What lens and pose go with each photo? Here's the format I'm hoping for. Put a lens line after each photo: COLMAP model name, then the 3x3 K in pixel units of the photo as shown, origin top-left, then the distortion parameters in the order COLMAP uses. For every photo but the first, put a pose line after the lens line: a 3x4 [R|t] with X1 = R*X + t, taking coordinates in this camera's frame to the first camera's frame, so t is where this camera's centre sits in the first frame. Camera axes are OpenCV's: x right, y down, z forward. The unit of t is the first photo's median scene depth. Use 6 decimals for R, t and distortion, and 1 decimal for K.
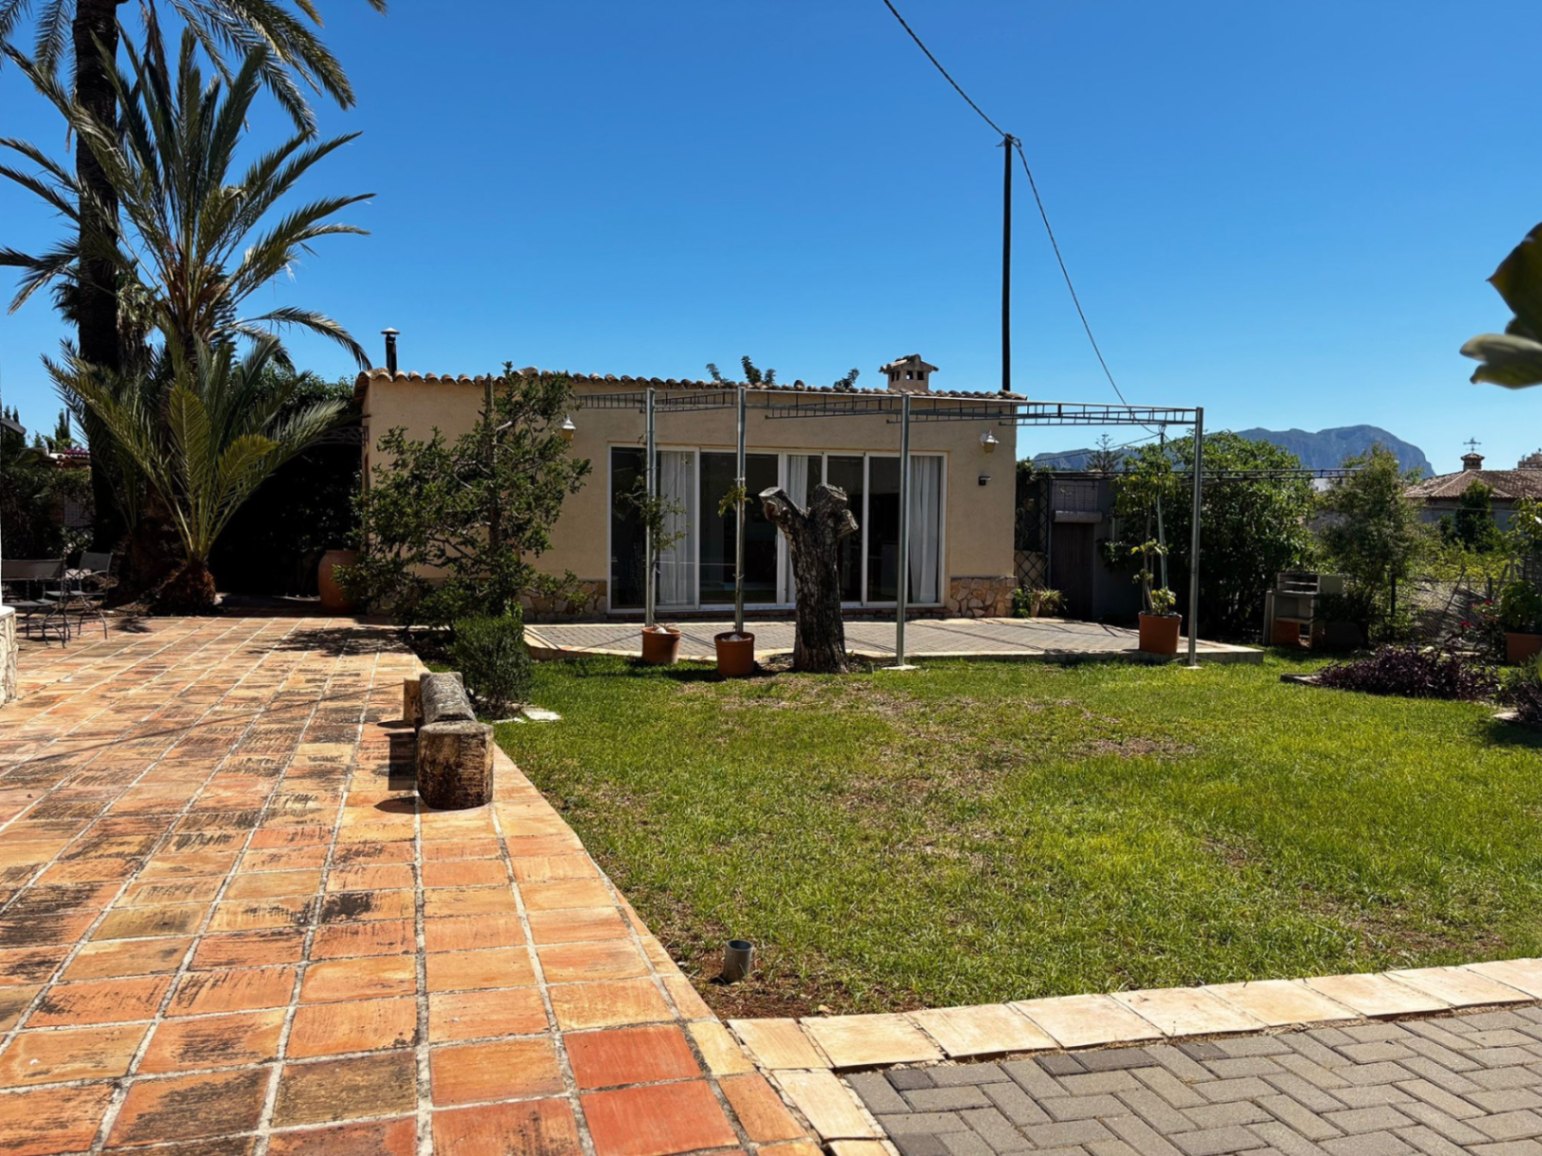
lens RADIAL K [[1161.4, 0, 758.8], [0, 1161.4, 577.2], [0, 0, 1]] dist [0.082435, -0.114824]
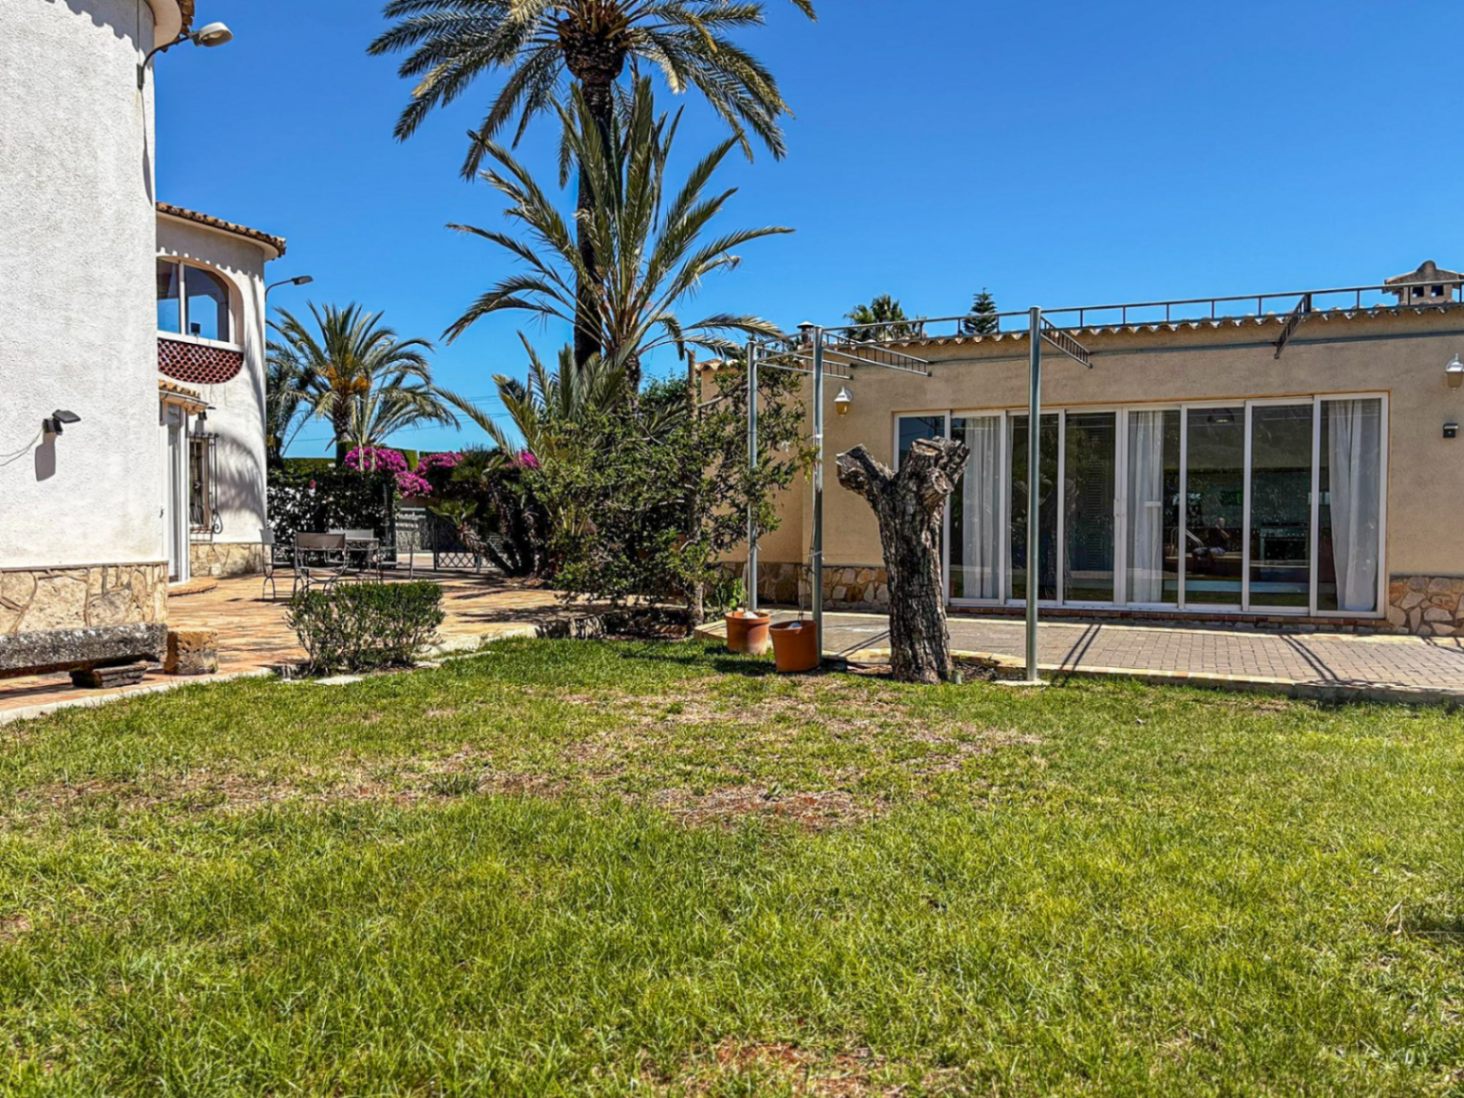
lens RADIAL K [[1137.8, 0, 732.0], [0, 1137.8, 549.0], [0, 0, 1]] dist [0.071273, -0.133697]
pose [[0.739756, 0.005607, -0.672851, 0.417963], [-0.027958, 0.999358, -0.022410, 0.013682], [0.672294, 0.035389, 0.739438, 0.307763]]
